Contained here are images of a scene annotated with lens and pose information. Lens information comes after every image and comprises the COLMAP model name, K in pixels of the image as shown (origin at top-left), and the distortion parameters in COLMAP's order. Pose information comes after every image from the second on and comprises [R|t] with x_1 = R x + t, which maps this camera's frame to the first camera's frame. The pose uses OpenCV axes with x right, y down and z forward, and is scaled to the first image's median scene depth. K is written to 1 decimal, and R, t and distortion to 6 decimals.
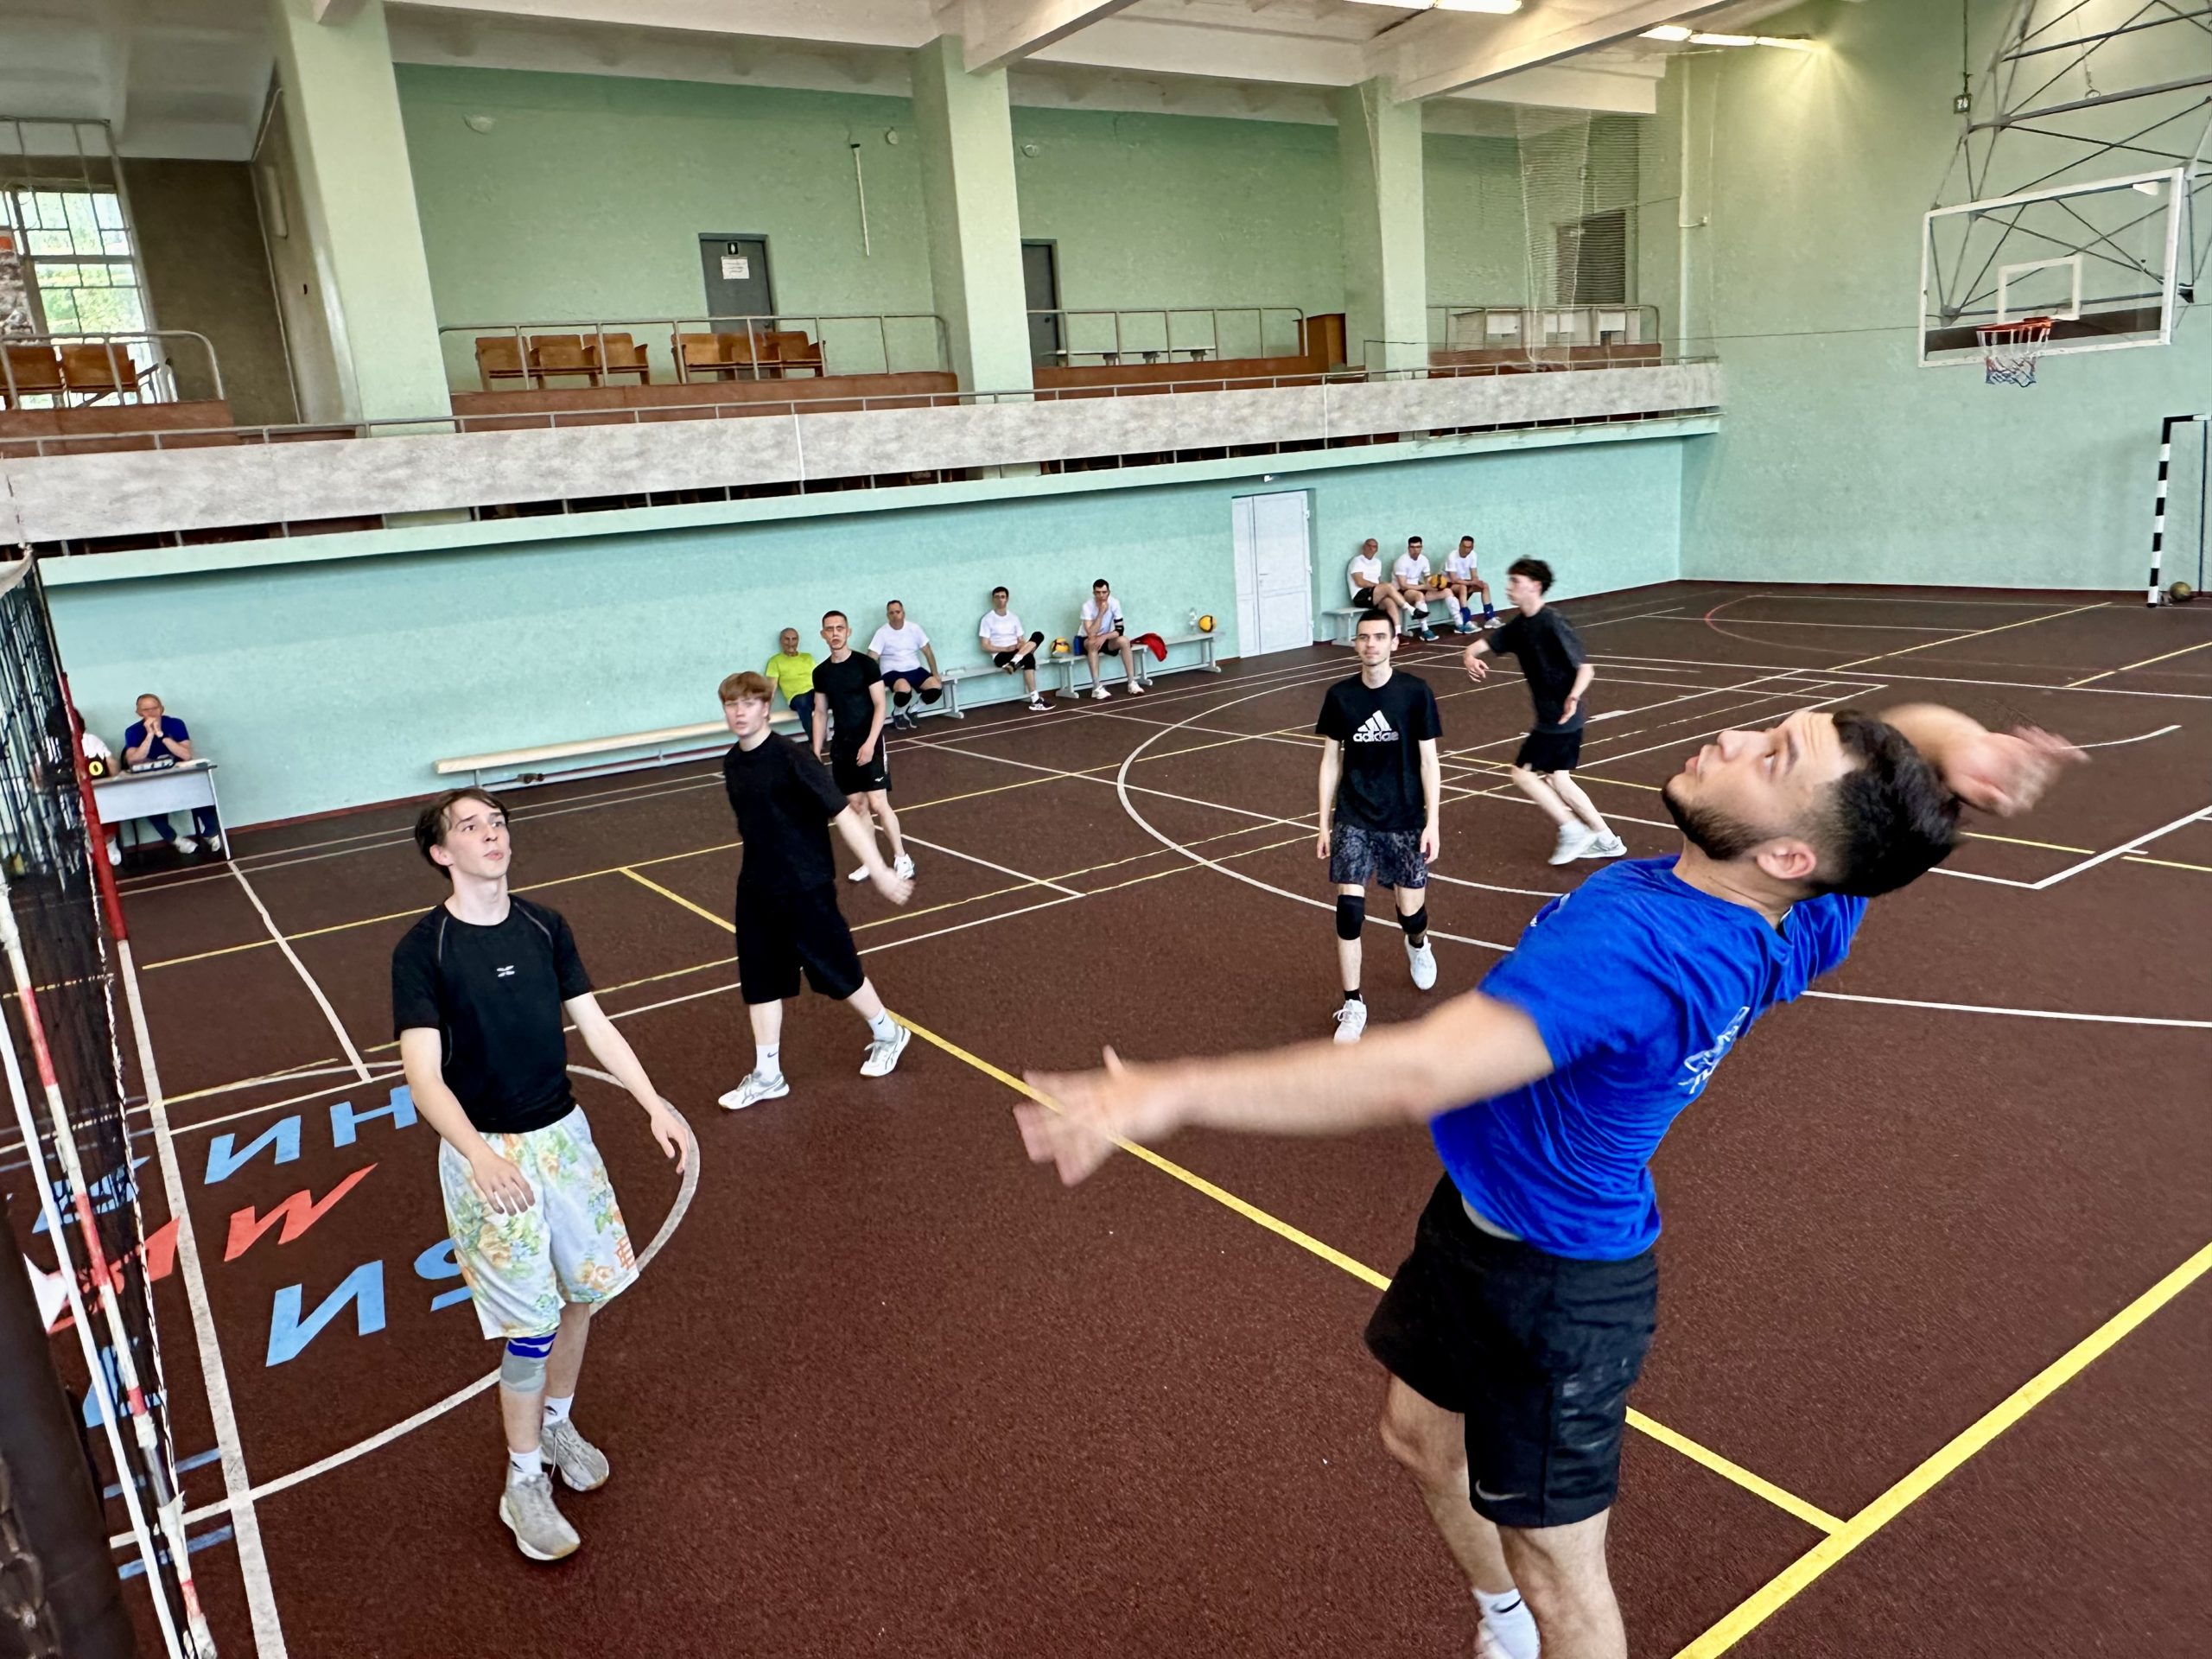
lens RADIAL K [[1533.1, 0, 1082.4], [0, 1533.1, 839.5], [0, 0, 1]] dist [-0.005825, 0.002670]
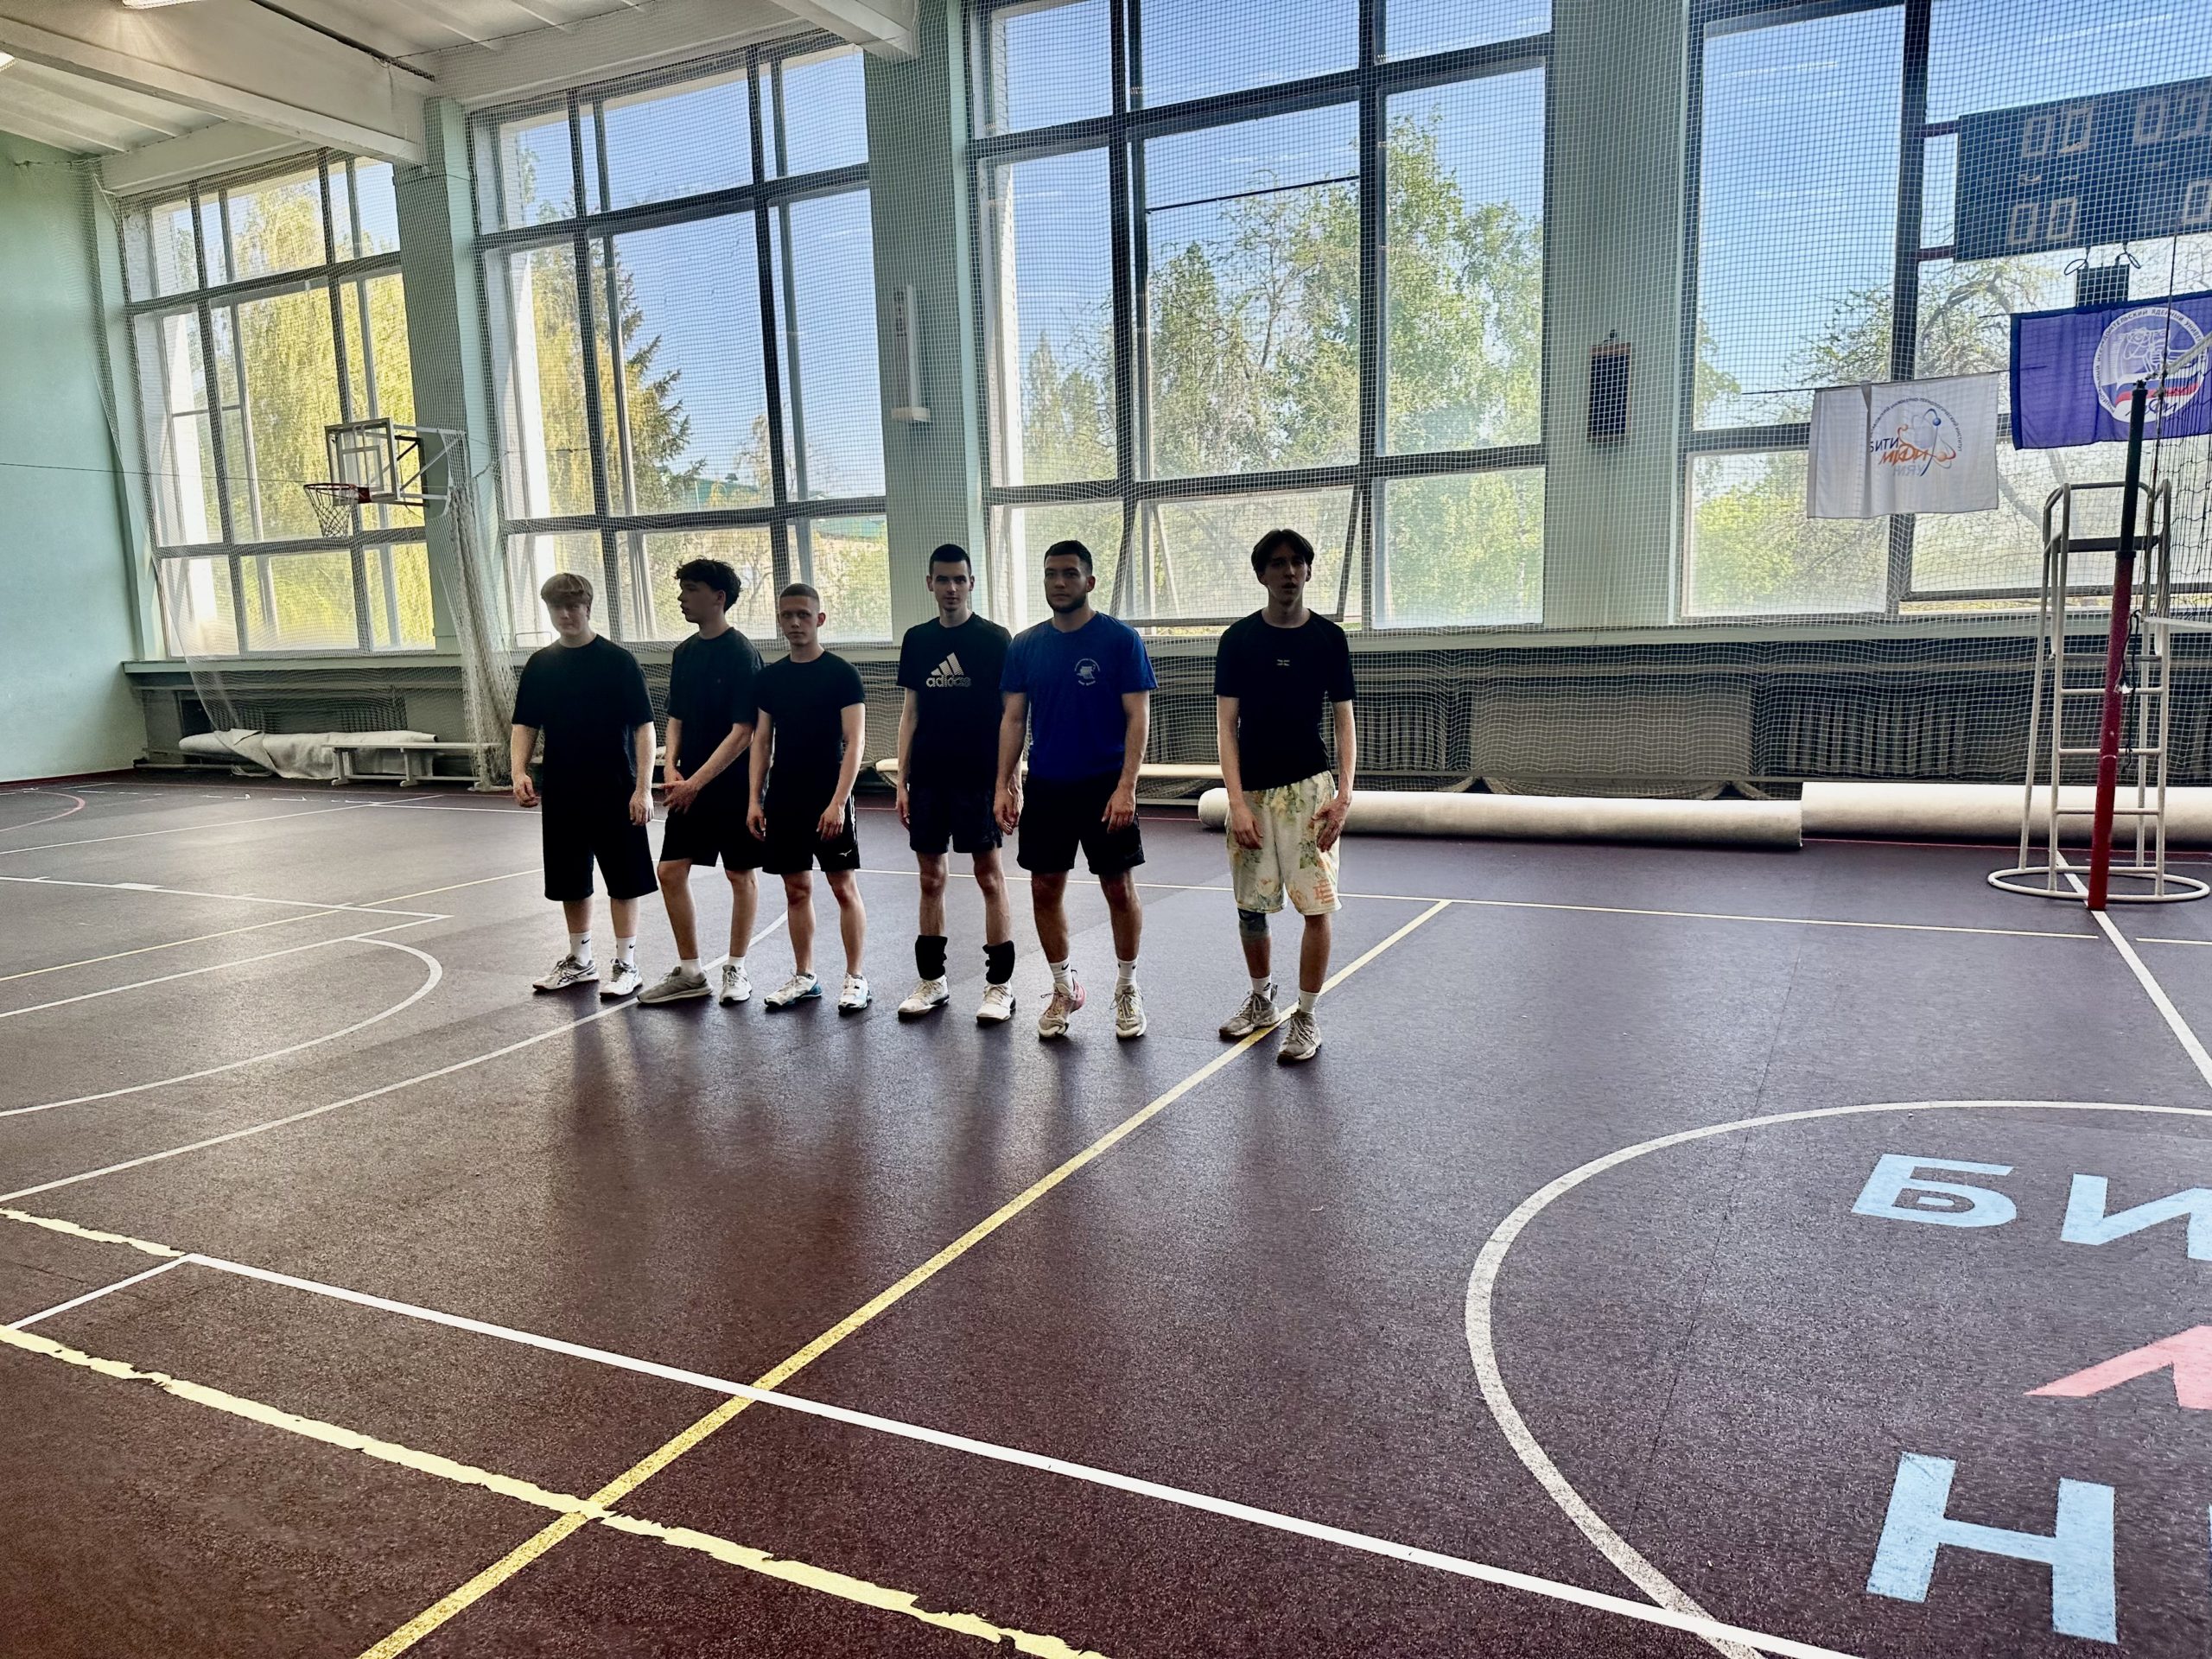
lens RADIAL K [[1543.7, 0, 1106.0], [0, 1543.7, 829.5], [0, 0, 1]] dist [0.043374, -0.062952]
pose [[-0.494030, -0.014482, 0.869324, -0.376748], [0.272866, 0.946762, 0.170840, -0.060658], [-0.825517, 0.321609, -0.463777, 0.717701]]
